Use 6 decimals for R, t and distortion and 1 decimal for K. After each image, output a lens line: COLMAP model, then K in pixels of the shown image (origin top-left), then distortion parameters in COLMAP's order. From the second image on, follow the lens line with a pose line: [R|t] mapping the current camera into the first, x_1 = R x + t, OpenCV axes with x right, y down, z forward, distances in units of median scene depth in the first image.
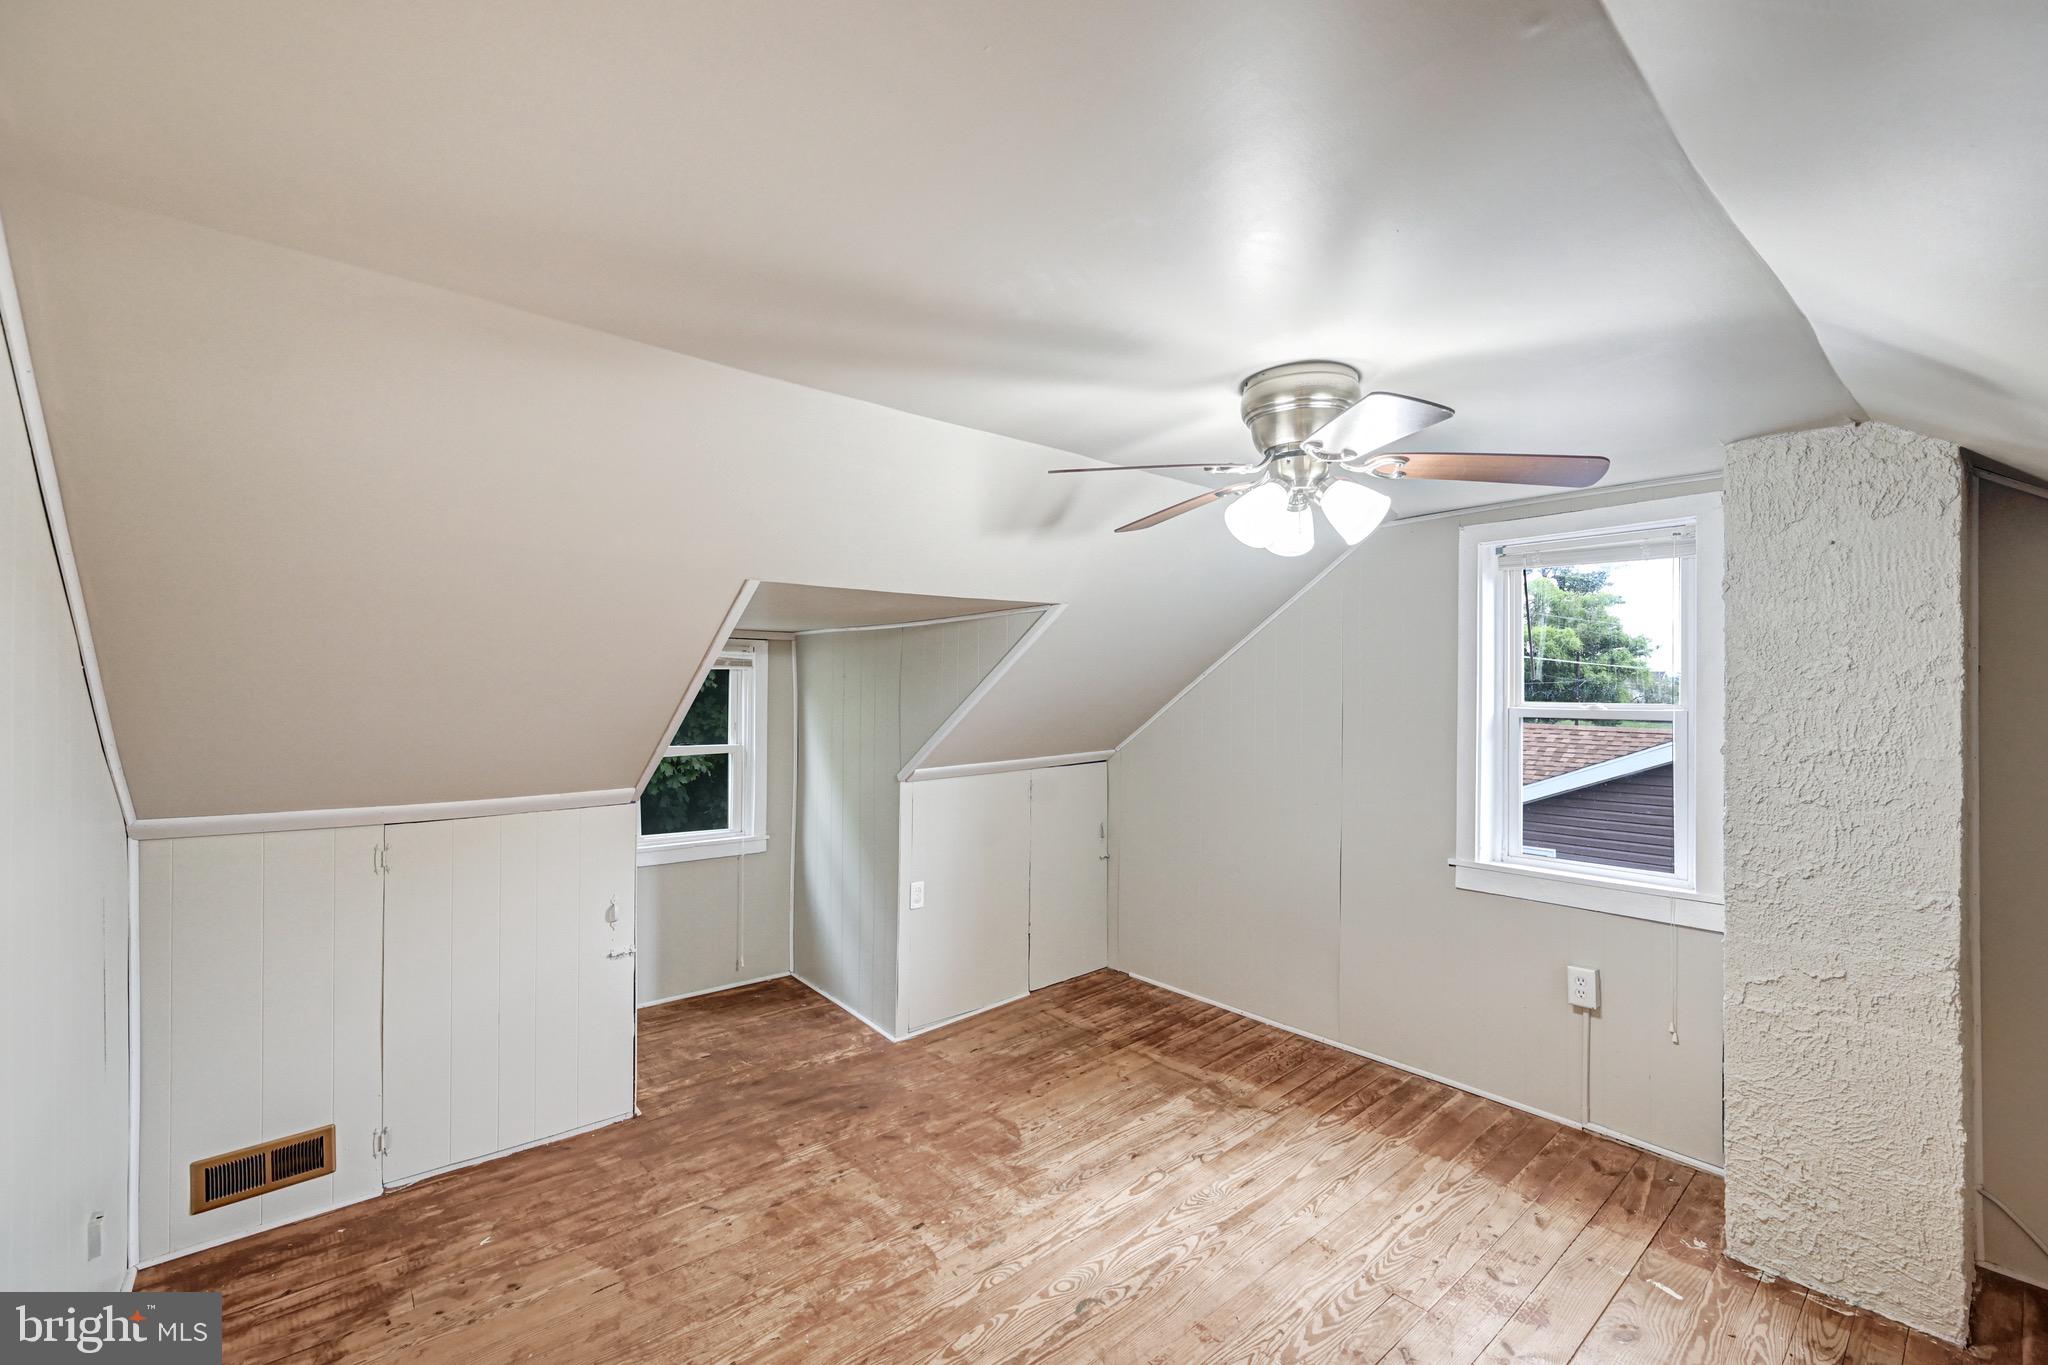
lens RADIAL K [[847.2, 0, 1018.5], [0, 847.2, 683.7], [0, 0, 1]] dist [-0.002618, 0.000156]
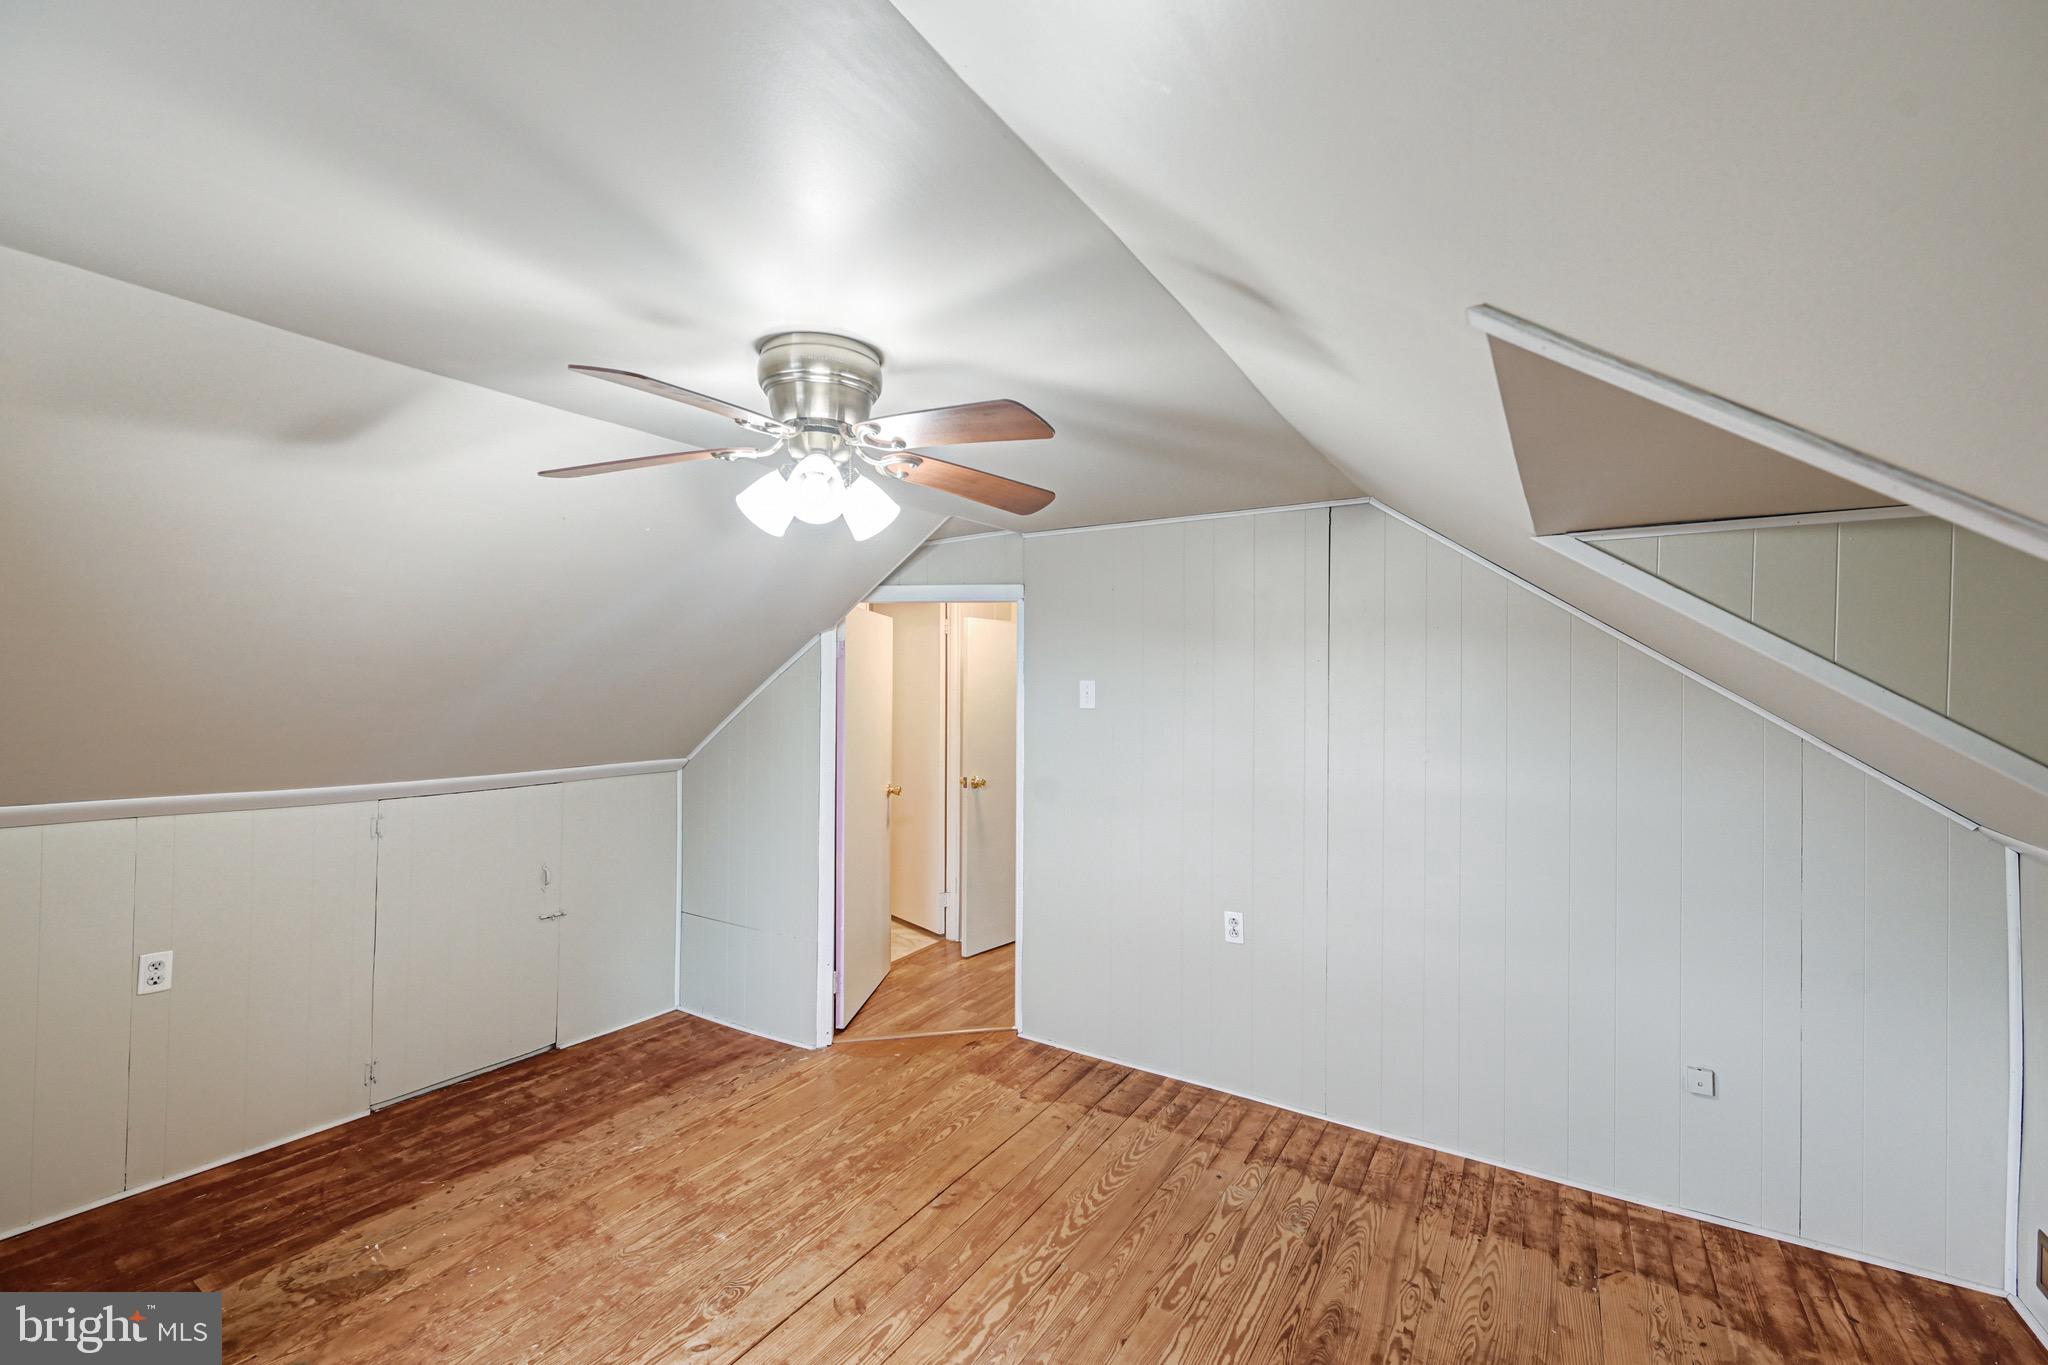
lens RADIAL K [[847.2, 0, 1018.5], [0, 847.2, 683.7], [0, 0, 1]] dist [-0.002618, 0.000156]
pose [[-0.952256, -0.007209, -0.305217, 0.280665], [-0.005853, 0.999969, -0.005359, 0.005569], [0.305246, -0.003317, -0.952268, 1.349976]]
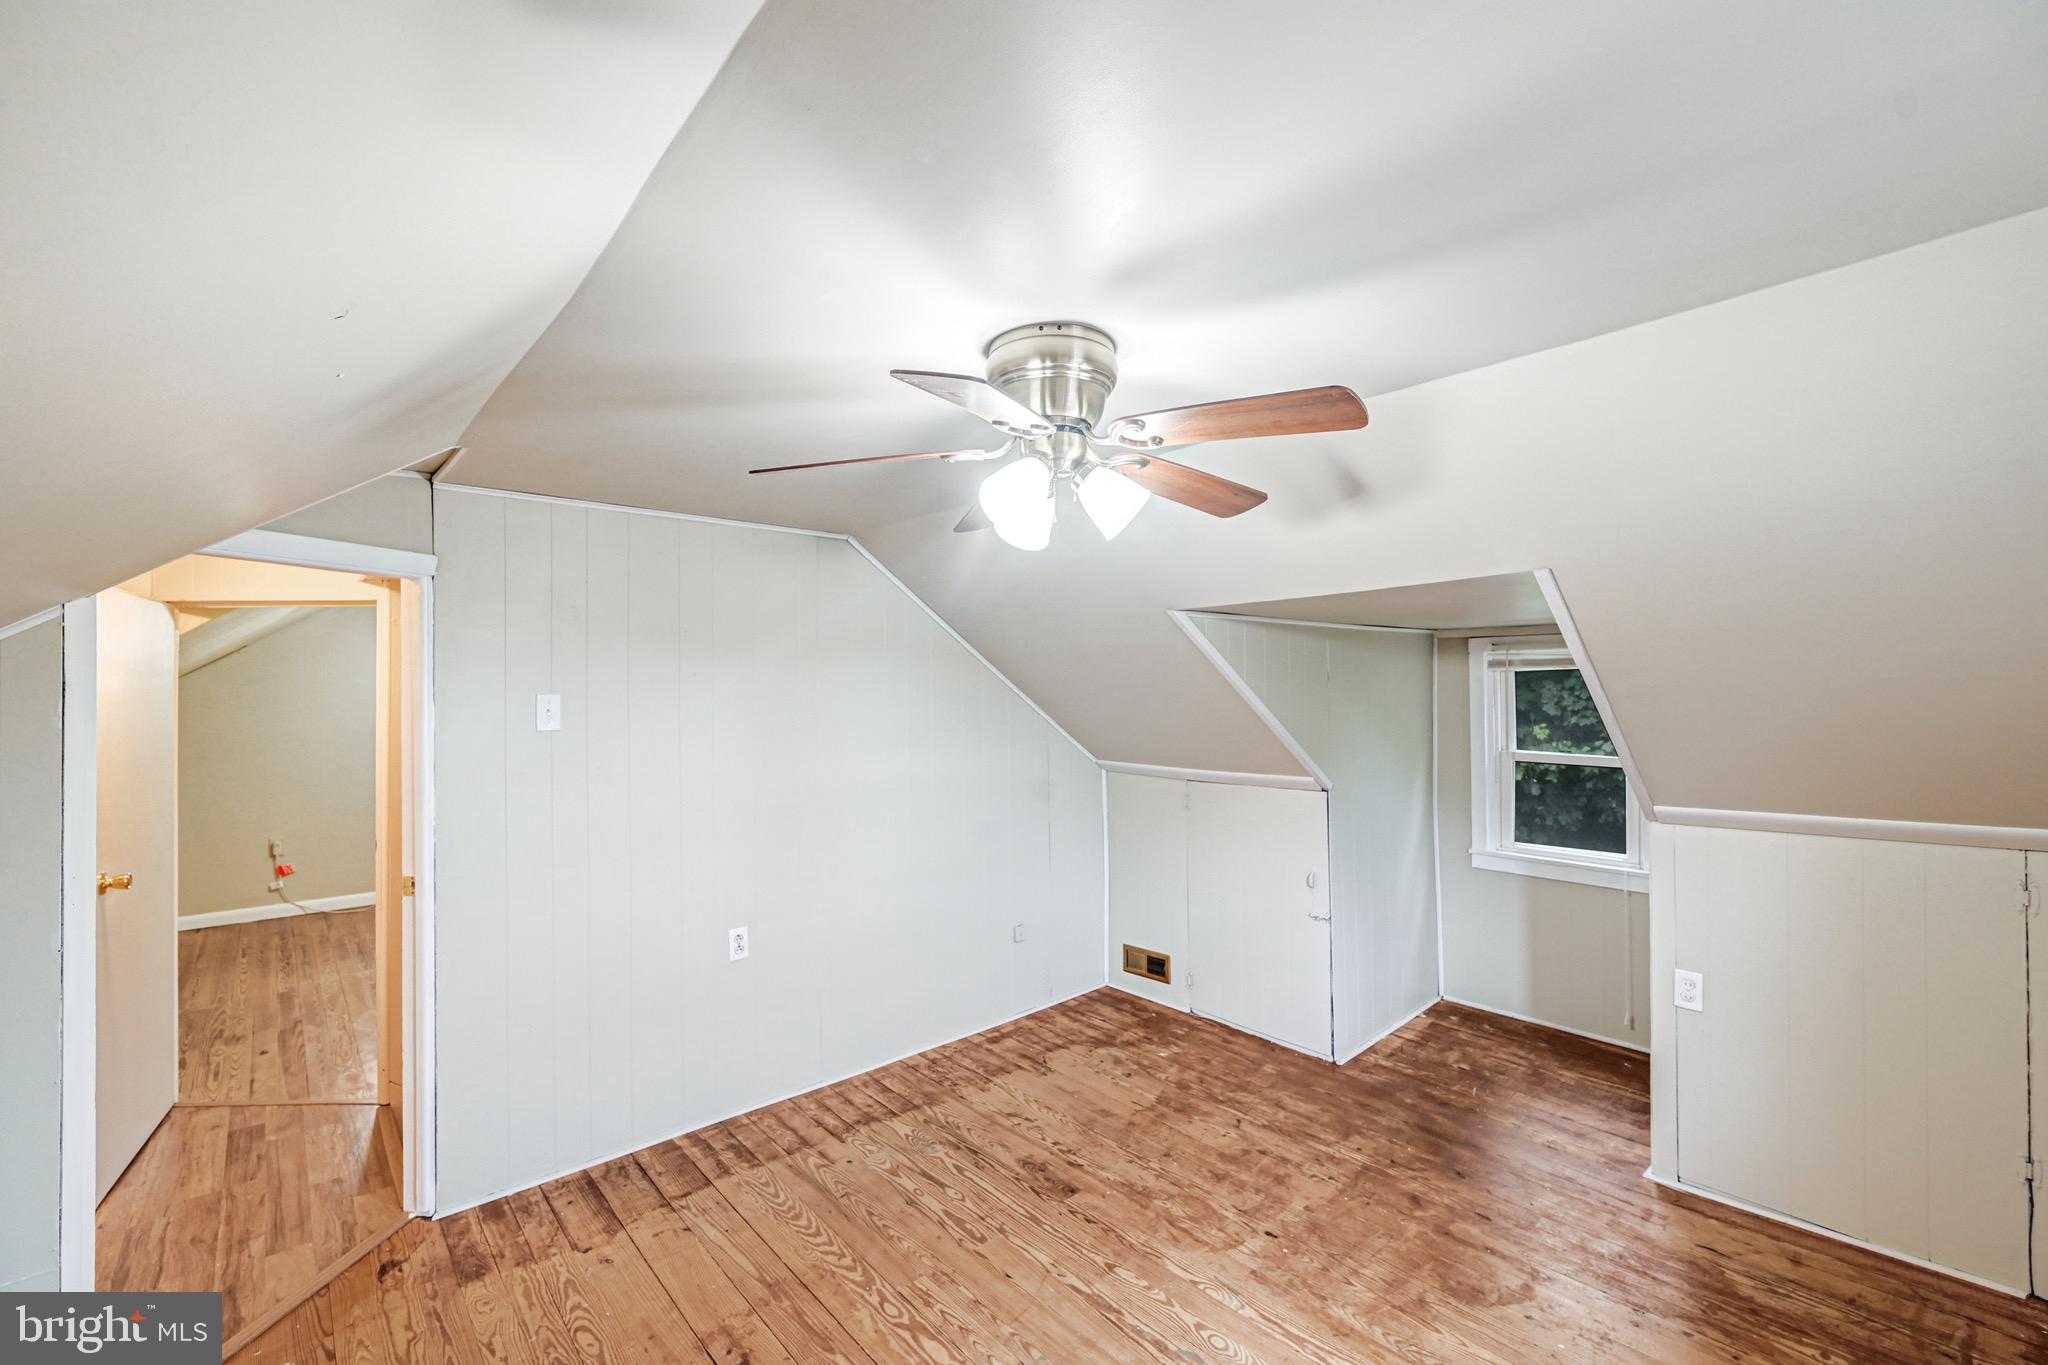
lens RADIAL K [[847.2, 0, 1018.5], [0, 847.2, 683.7], [0, 0, 1]] dist [-0.002618, 0.000156]
pose [[0.022375, -0.009134, -0.999708, 0.825008], [0.014080, 0.999862, -0.008820, -0.003382], [0.999651, -0.013878, 0.022500, 0.648264]]
